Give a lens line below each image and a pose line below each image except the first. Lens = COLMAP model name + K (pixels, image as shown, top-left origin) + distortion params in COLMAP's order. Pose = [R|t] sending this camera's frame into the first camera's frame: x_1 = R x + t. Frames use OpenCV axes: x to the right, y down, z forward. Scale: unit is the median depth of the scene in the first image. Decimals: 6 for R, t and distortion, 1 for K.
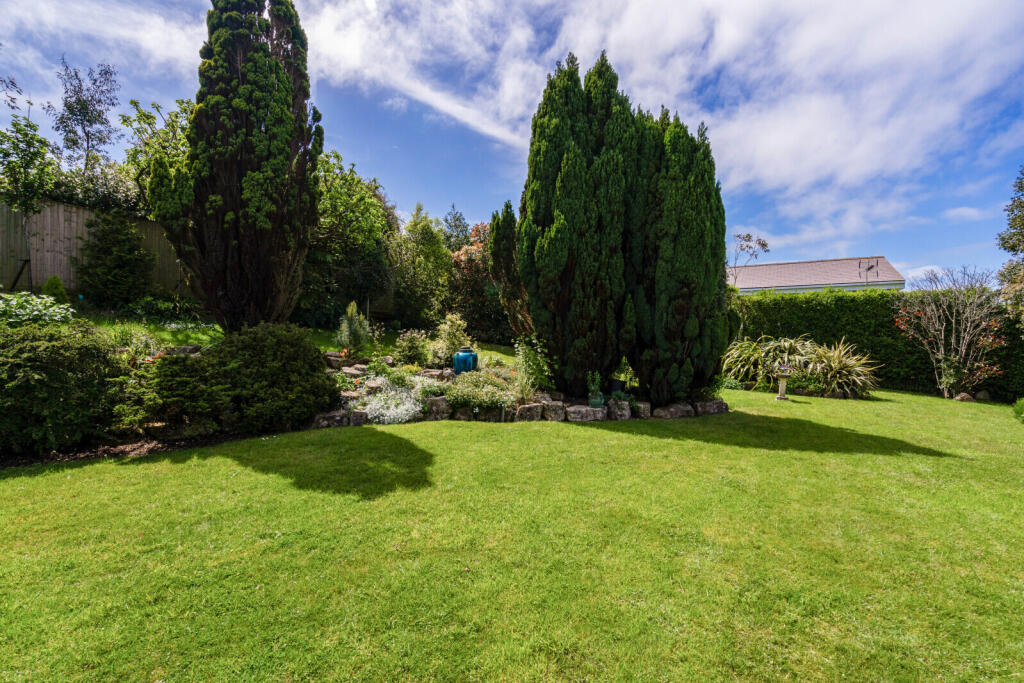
lens RADIAL K [[470.4, 0, 514.6], [0, 470.4, 338.8], [0, 0, 1]] dist [0.001069, 0.000582]
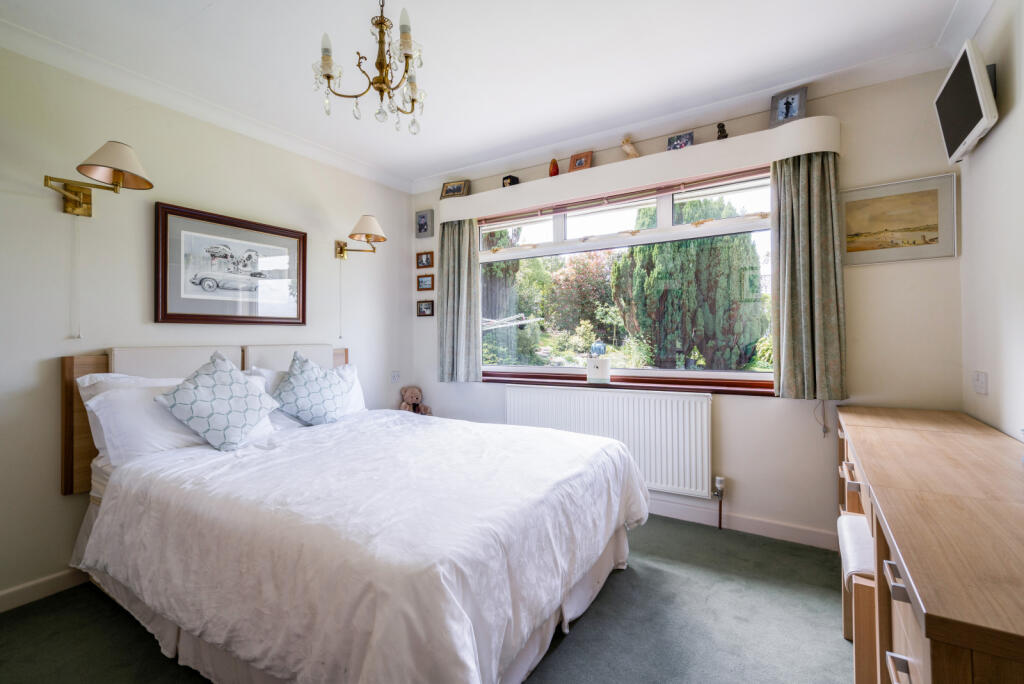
lens RADIAL K [[470.4, 0, 510.9], [0, 470.4, 341.3], [0, 0, 1]] dist [0.001069, 0.000582]
pose [[0.996606, -0.009672, -0.081745, -0.301909], [0.009953, 0.999946, 0.003032, 0.013171], [0.081711, -0.003835, 0.996649, -0.759151]]
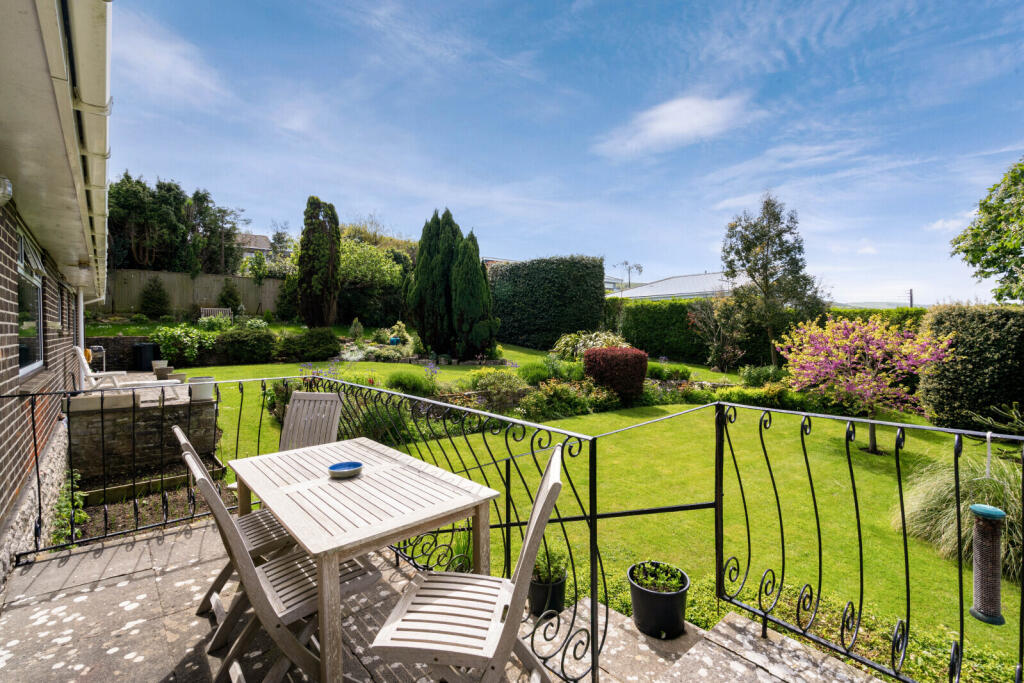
lens RADIAL K [[470.4, 0, 510.2], [0, 470.4, 334.2], [0, 0, 1]] dist [0.001069, 0.000582]
pose [[0.938615, -0.002002, -0.344960, 1.387553], [0.004018, 0.999979, 0.005131, 0.000595], [0.344942, -0.006202, 0.938603, -1.157862]]
